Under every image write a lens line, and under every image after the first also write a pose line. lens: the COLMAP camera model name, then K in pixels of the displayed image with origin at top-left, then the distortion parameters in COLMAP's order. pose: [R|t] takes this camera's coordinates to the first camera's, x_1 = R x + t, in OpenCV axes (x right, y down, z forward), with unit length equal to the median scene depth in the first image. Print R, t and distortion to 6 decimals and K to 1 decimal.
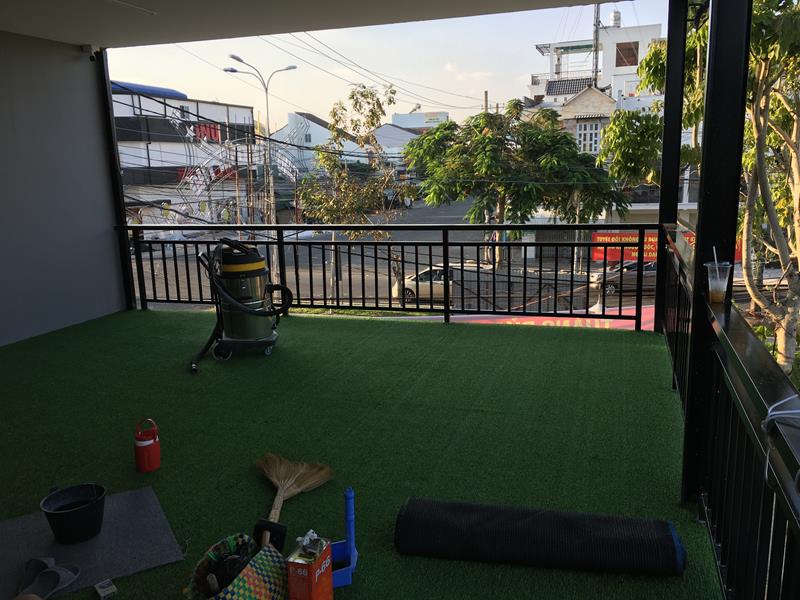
lens RADIAL K [[687.0, 0, 400.0], [0, 687.0, 300.0], [0, 0, 1]] dist [0.083470, -0.117411]
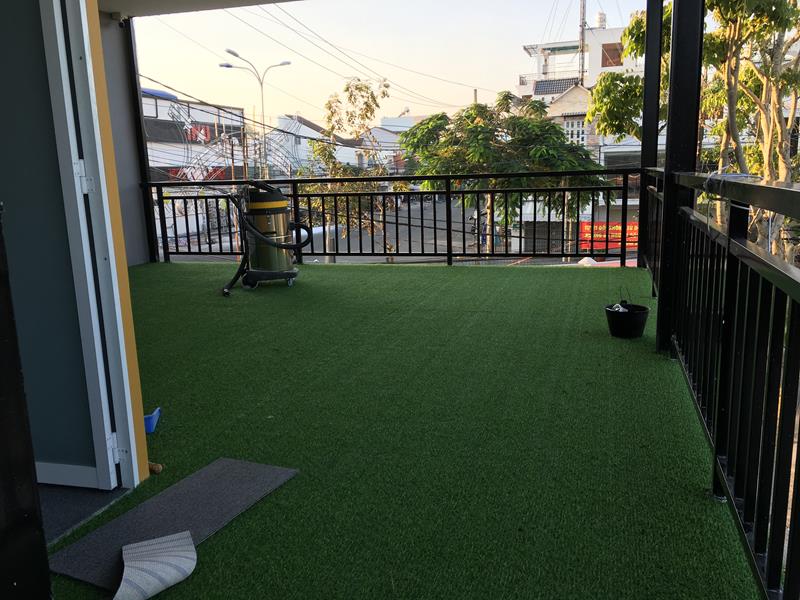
lens RADIAL K [[685.3, 0, 403.0], [0, 685.3, 299.0], [0, 0, 1]] dist [0.084301, -0.114504]
pose [[0.999793, -0.005794, 0.019491, -0.013277], [0.005944, 0.999953, -0.007640, 0.044946], [-0.019446, 0.007755, 0.999781, -0.043006]]
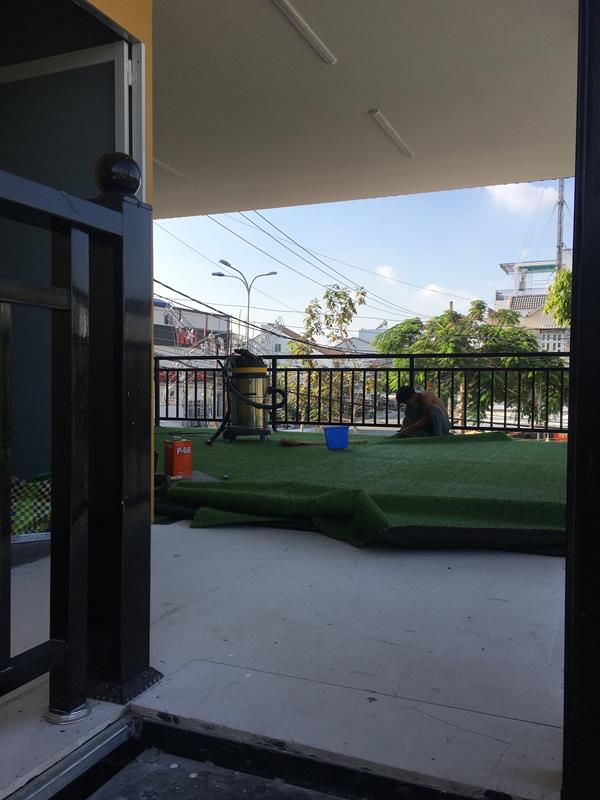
lens RADIAL K [[685.3, 0, 299.3], [0, 685.3, 395.1], [0, 0, 1]] dist [0.084301, -0.114504]
pose [[0.994834, 0.039454, -0.093539, -0.007154], [-0.054681, 0.984562, -0.166276, 0.080522], [0.085535, 0.170532, 0.981633, -0.088737]]
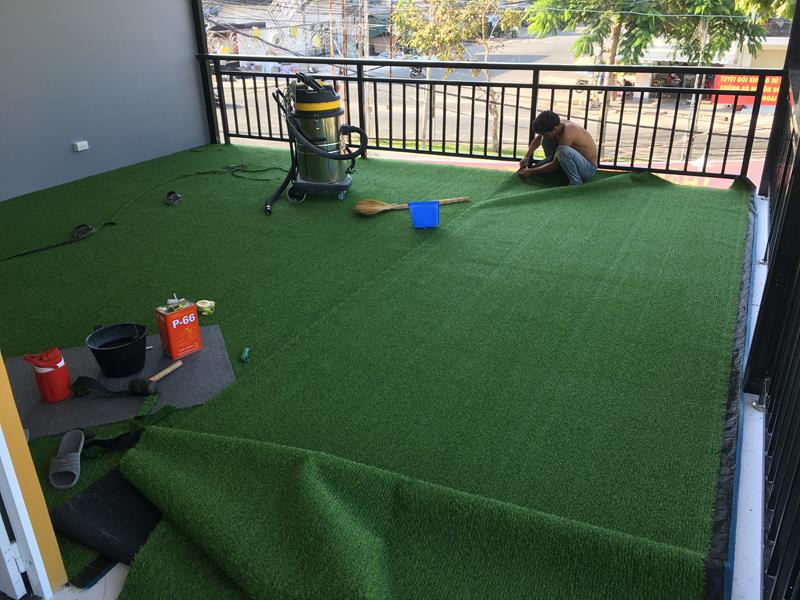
lens RADIAL K [[687.0, 0, 400.0], [0, 687.0, 300.0], [0, 0, 1]] dist [0.083470, -0.117411]
pose [[0.989776, 0.070884, -0.123770, 0.010200], [-0.040463, 0.971660, 0.232895, -0.005717], [0.136771, -0.225505, 0.964594, 0.009046]]
